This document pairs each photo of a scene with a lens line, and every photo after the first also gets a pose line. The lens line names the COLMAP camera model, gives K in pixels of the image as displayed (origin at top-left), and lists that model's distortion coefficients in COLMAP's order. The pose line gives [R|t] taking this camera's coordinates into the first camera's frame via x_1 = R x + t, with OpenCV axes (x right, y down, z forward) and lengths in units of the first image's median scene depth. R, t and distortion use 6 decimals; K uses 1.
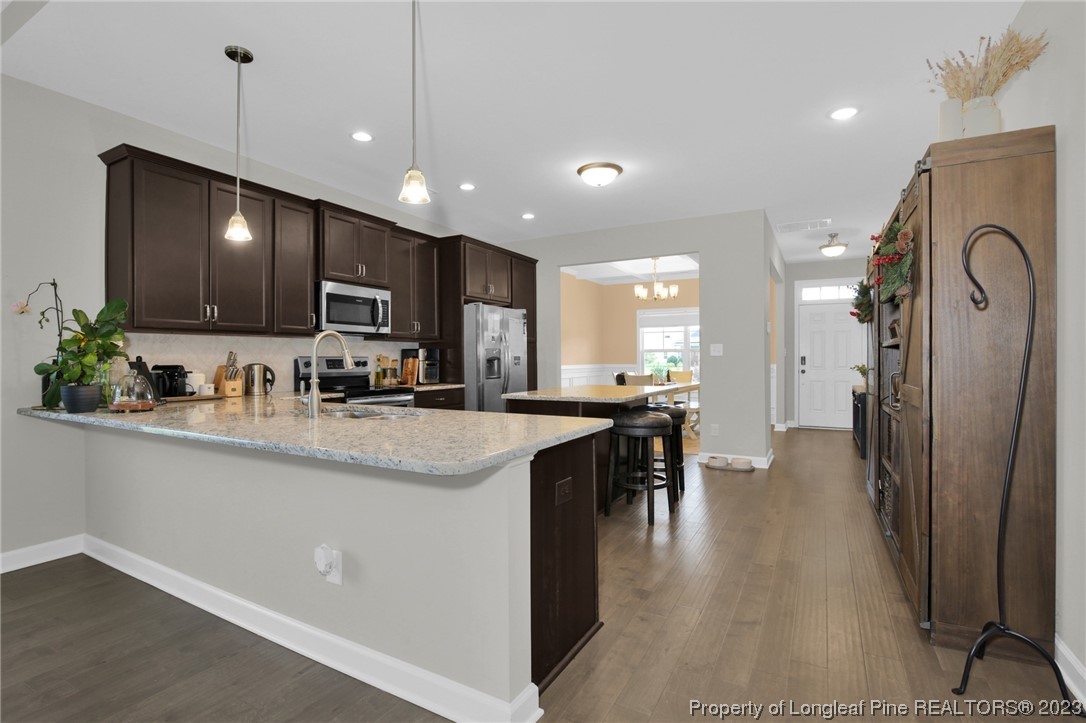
lens RADIAL K [[514.9, 0, 539.1], [0, 514.9, 363.9], [0, 0, 1]] dist [-0.004360, -0.000024]
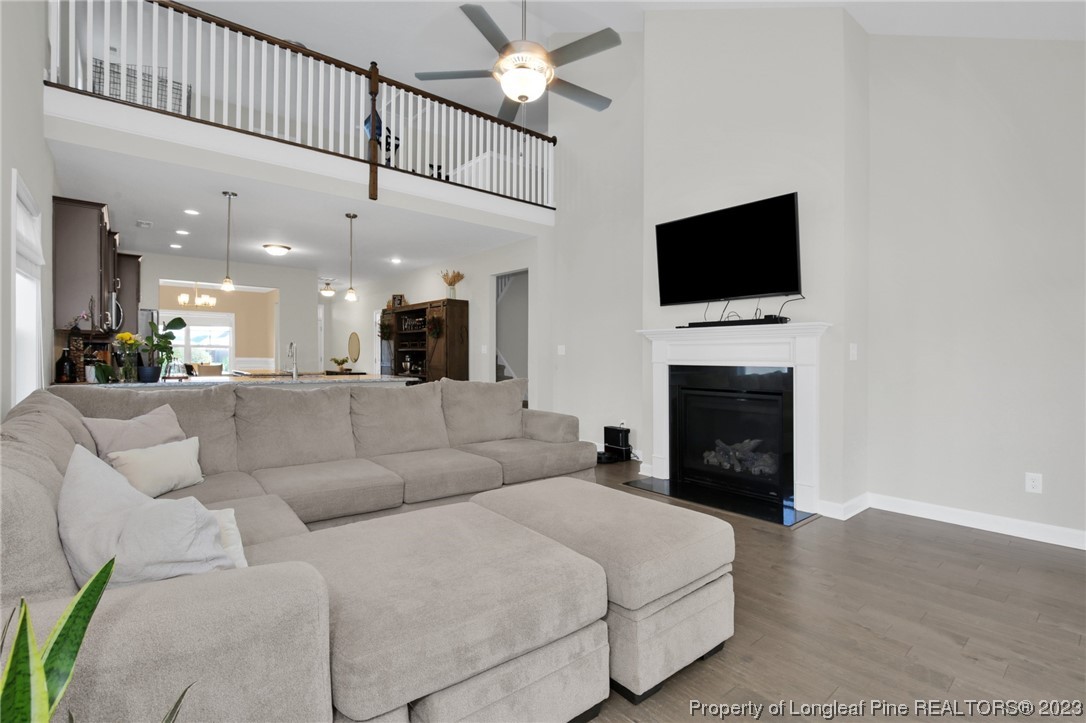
lens RADIAL K [[507.9, 0, 544.6], [0, 507.9, 359.7], [0, 0, 1]] dist [-0.023583, 0.000115]
pose [[0.371014, 0.002939, 0.928623, -0.959625], [-0.004875, 0.999987, -0.001217, 0.006715], [-0.928615, -0.004075, 0.371023, -0.413365]]
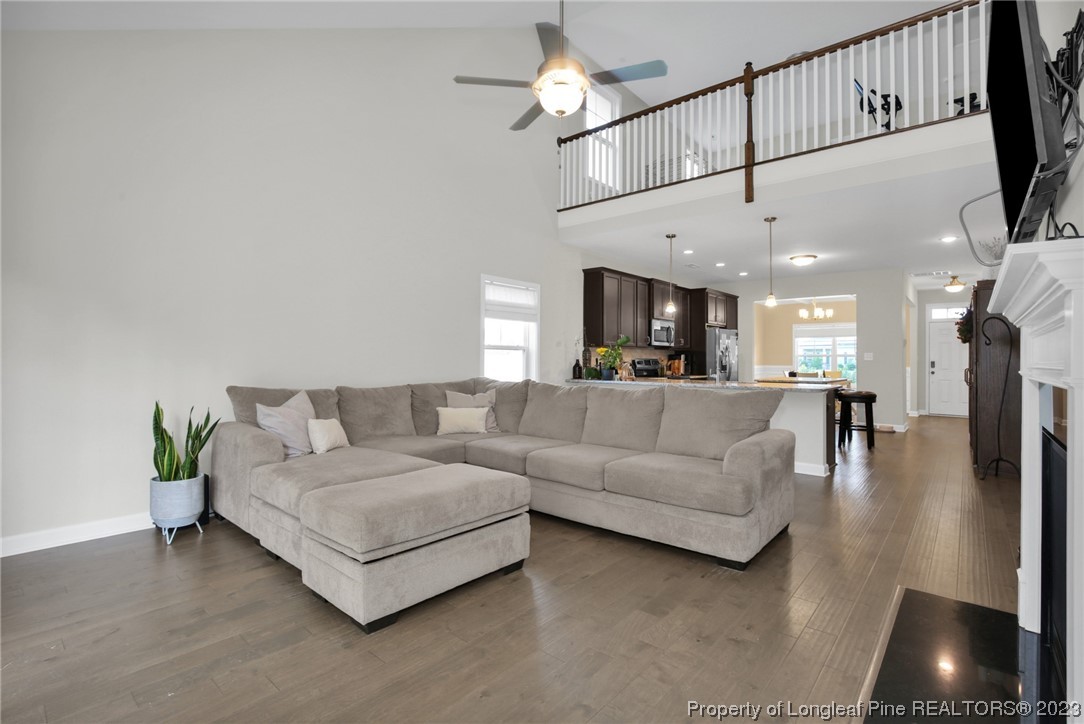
lens RADIAL K [[507.0, 0, 543.6], [0, 507.0, 360.2], [0, 0, 1]] dist [-0.023583, 0.000115]
pose [[0.979857, 0.011580, -0.199365, -0.348720], [-0.013333, 0.999883, -0.007451, 0.008597], [0.199255, 0.009959, 0.979897, -0.757668]]
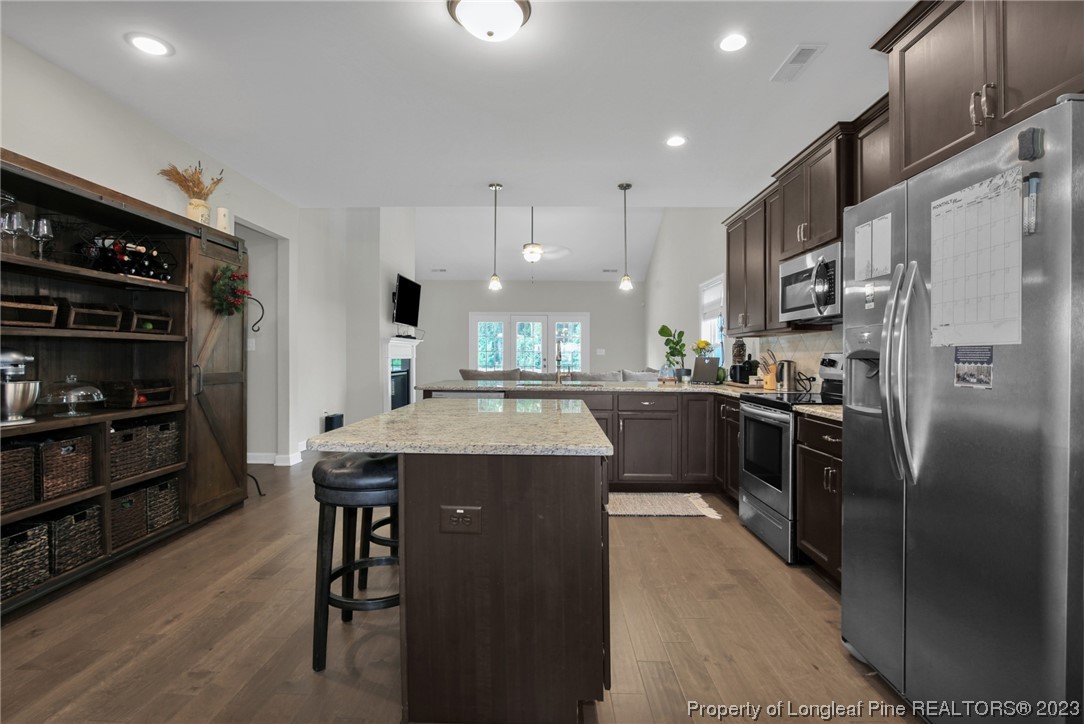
lens RADIAL K [[507.0, 0, 543.6], [0, 507.0, 360.2], [0, 0, 1]] dist [-0.023583, 0.000115]
pose [[-0.879201, 0.004695, -0.476428, 0.263068], [-0.005112, 0.999801, 0.019286, -0.013274], [0.476424, 0.019391, -0.879002, 1.235236]]
